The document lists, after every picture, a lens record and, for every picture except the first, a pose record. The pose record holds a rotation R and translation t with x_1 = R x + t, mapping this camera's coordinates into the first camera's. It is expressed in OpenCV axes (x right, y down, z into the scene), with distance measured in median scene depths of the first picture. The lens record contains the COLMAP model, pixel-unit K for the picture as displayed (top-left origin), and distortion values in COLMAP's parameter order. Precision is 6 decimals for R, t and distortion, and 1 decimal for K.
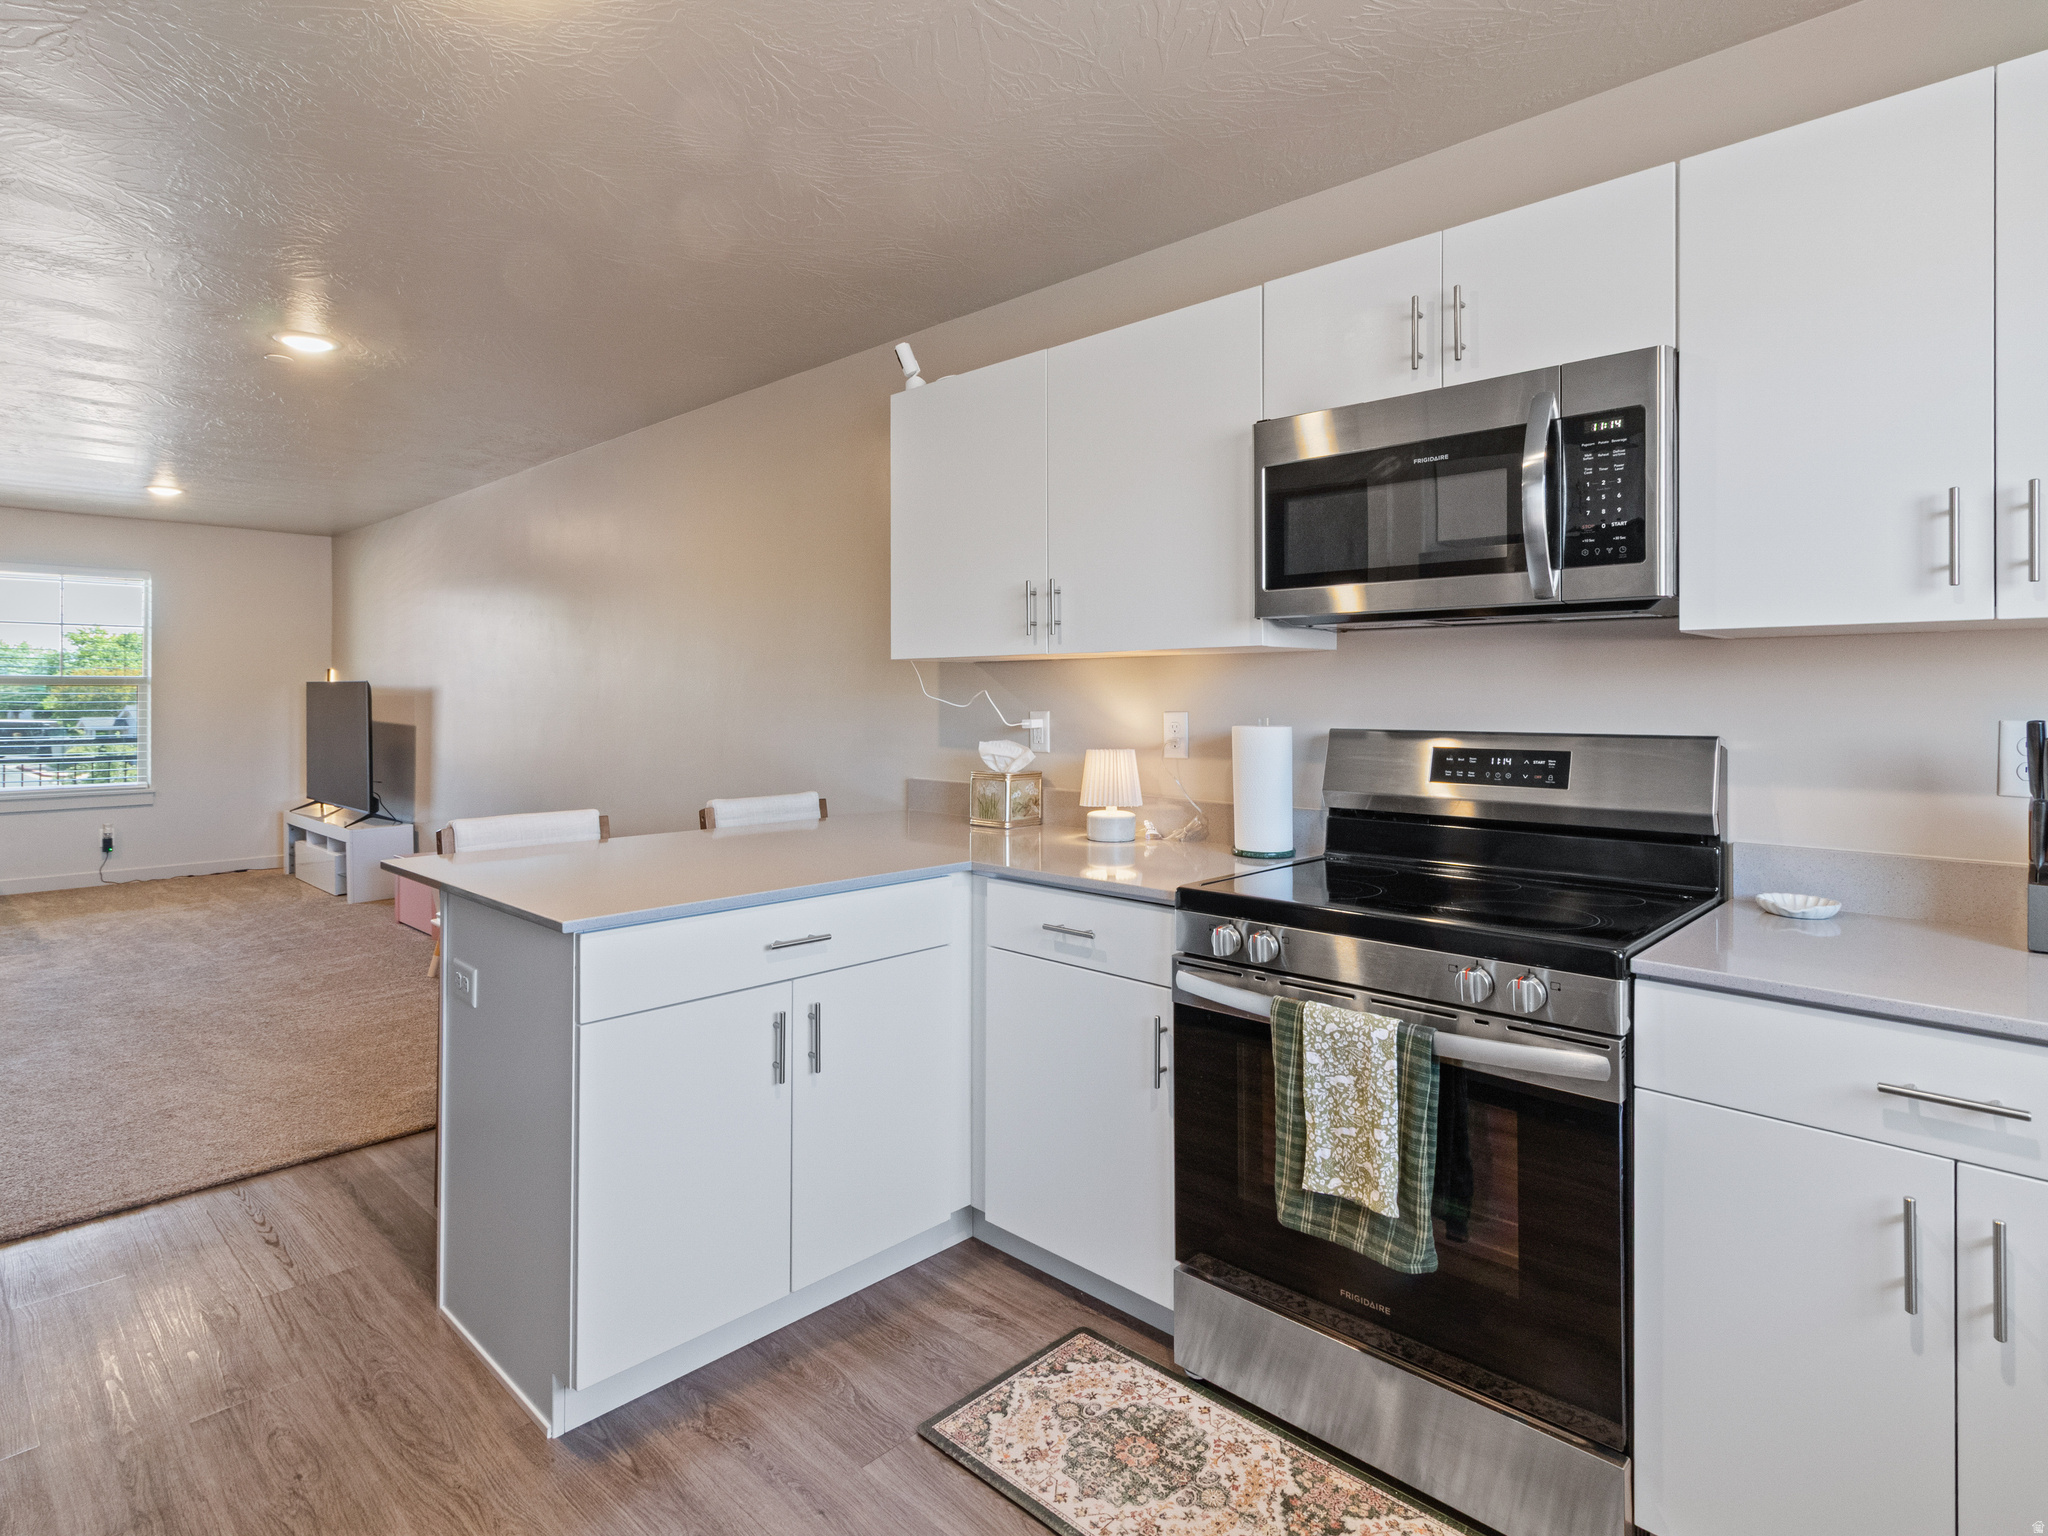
lens RADIAL K [[1090.2, 0, 1023.3], [0, 1090.2, 711.5], [0, 0, 1]] dist [0.008702, 0.001109]
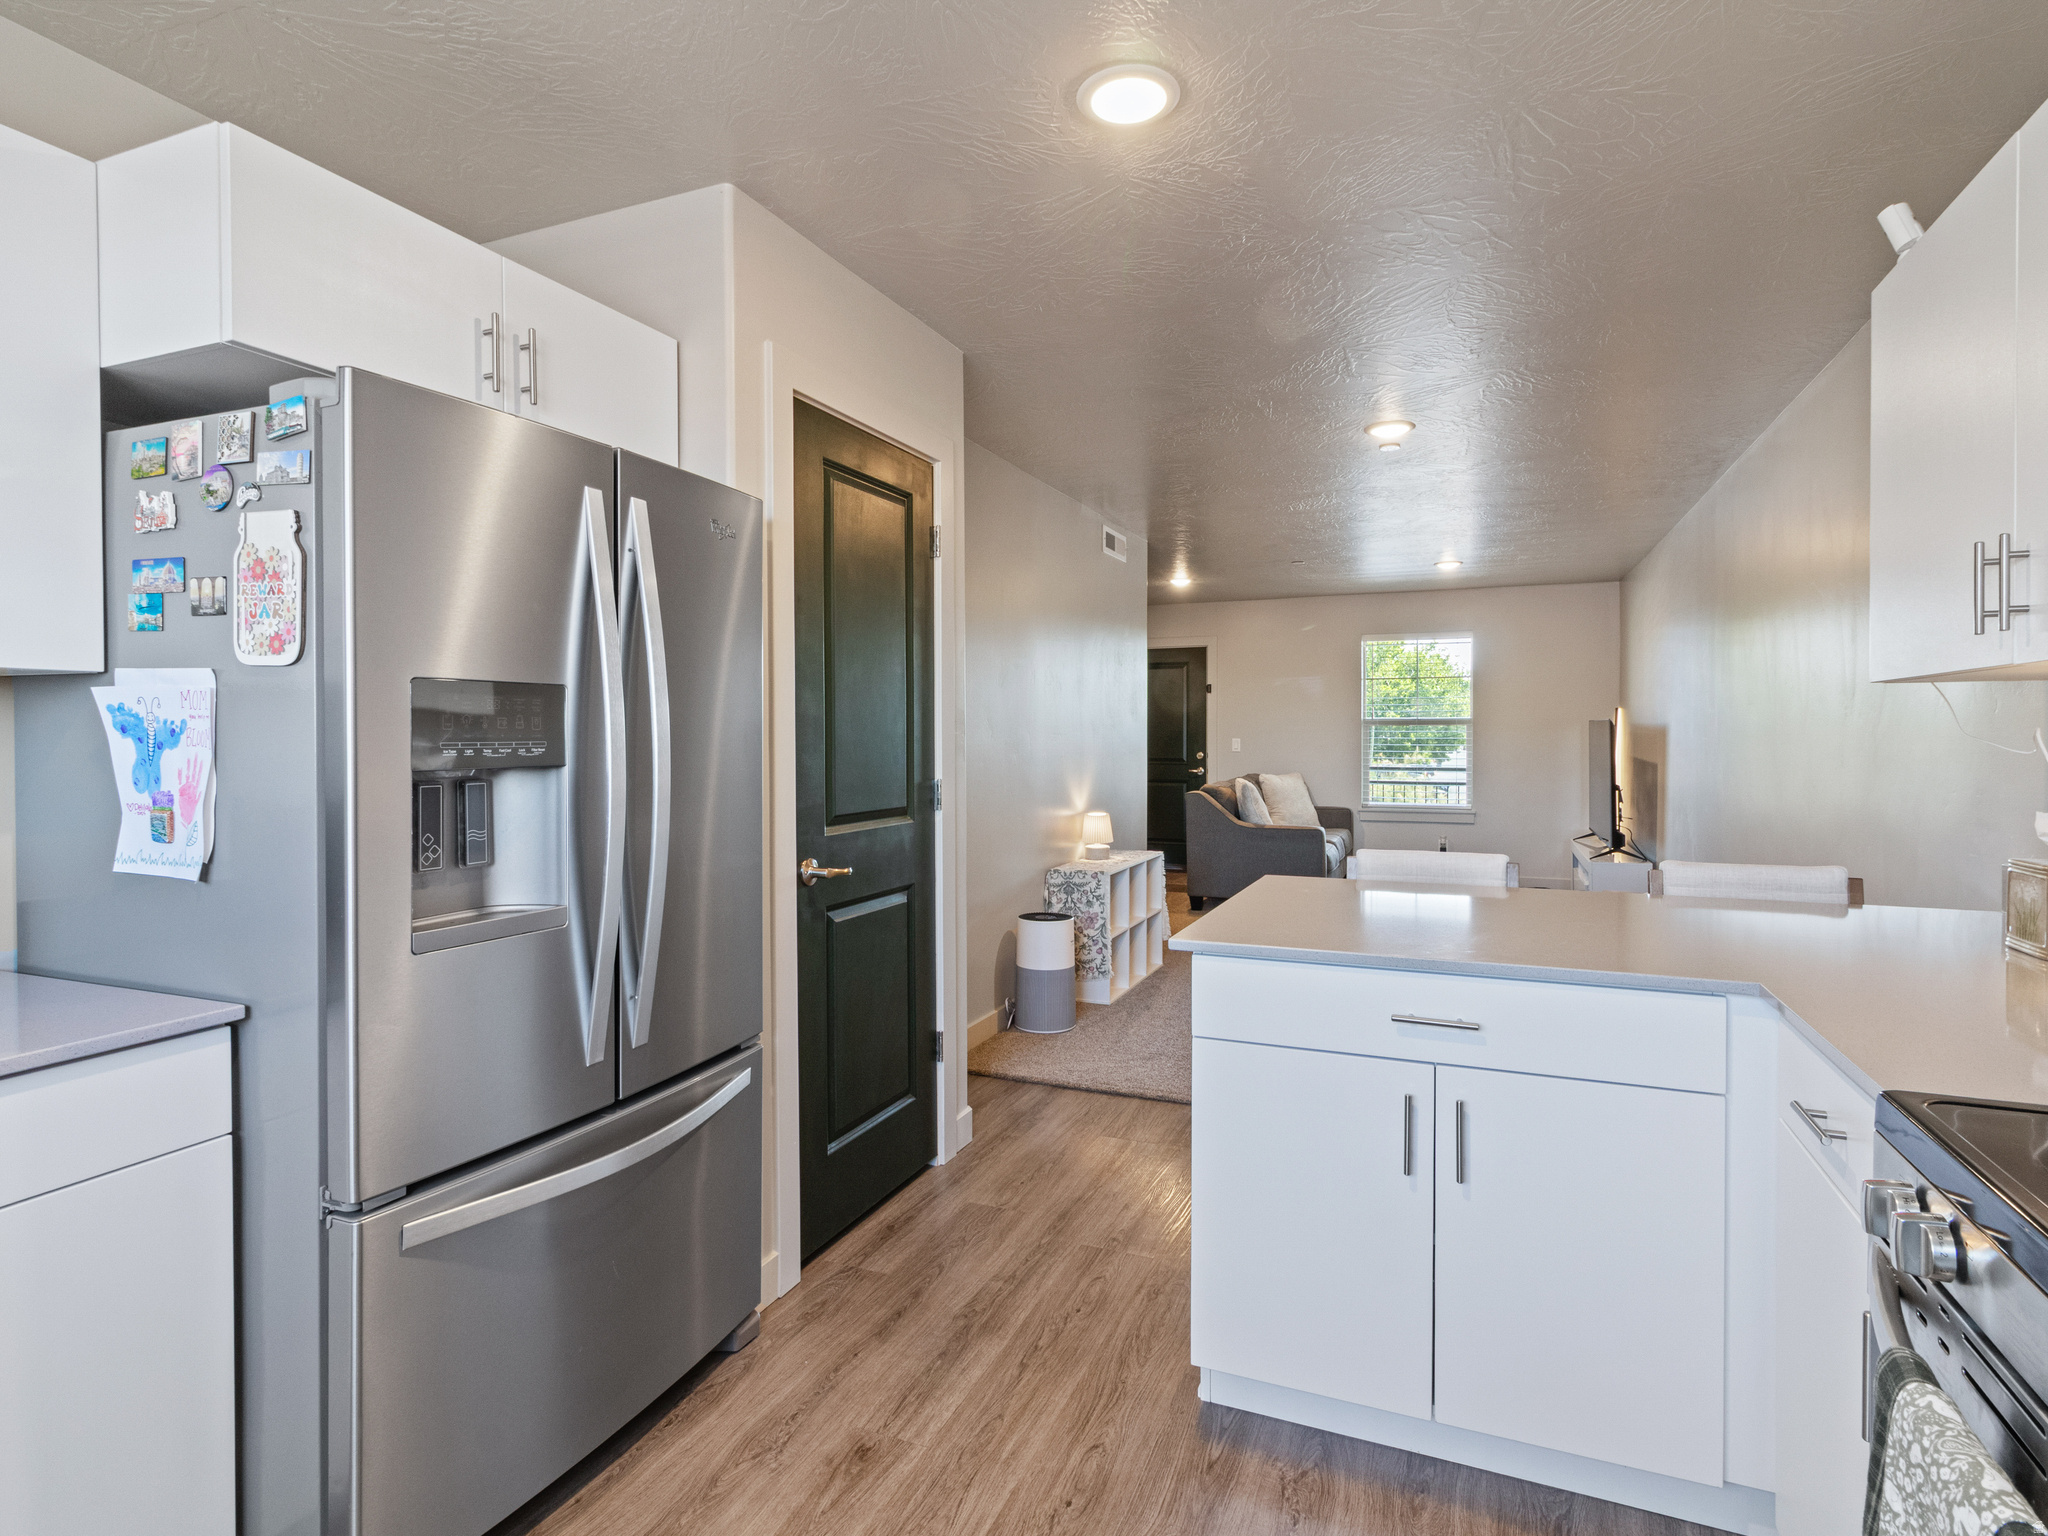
lens RADIAL K [[1063.5, 0, 1024.0], [0, 1063.5, 768.0], [0, 0, 1]] dist [0.016865, 0.000127]
pose [[0.366693, 0.025017, -0.930005, 0.460707], [-0.006099, 0.999682, 0.024486, -0.010758], [0.930322, -0.003307, 0.366729, 0.386533]]
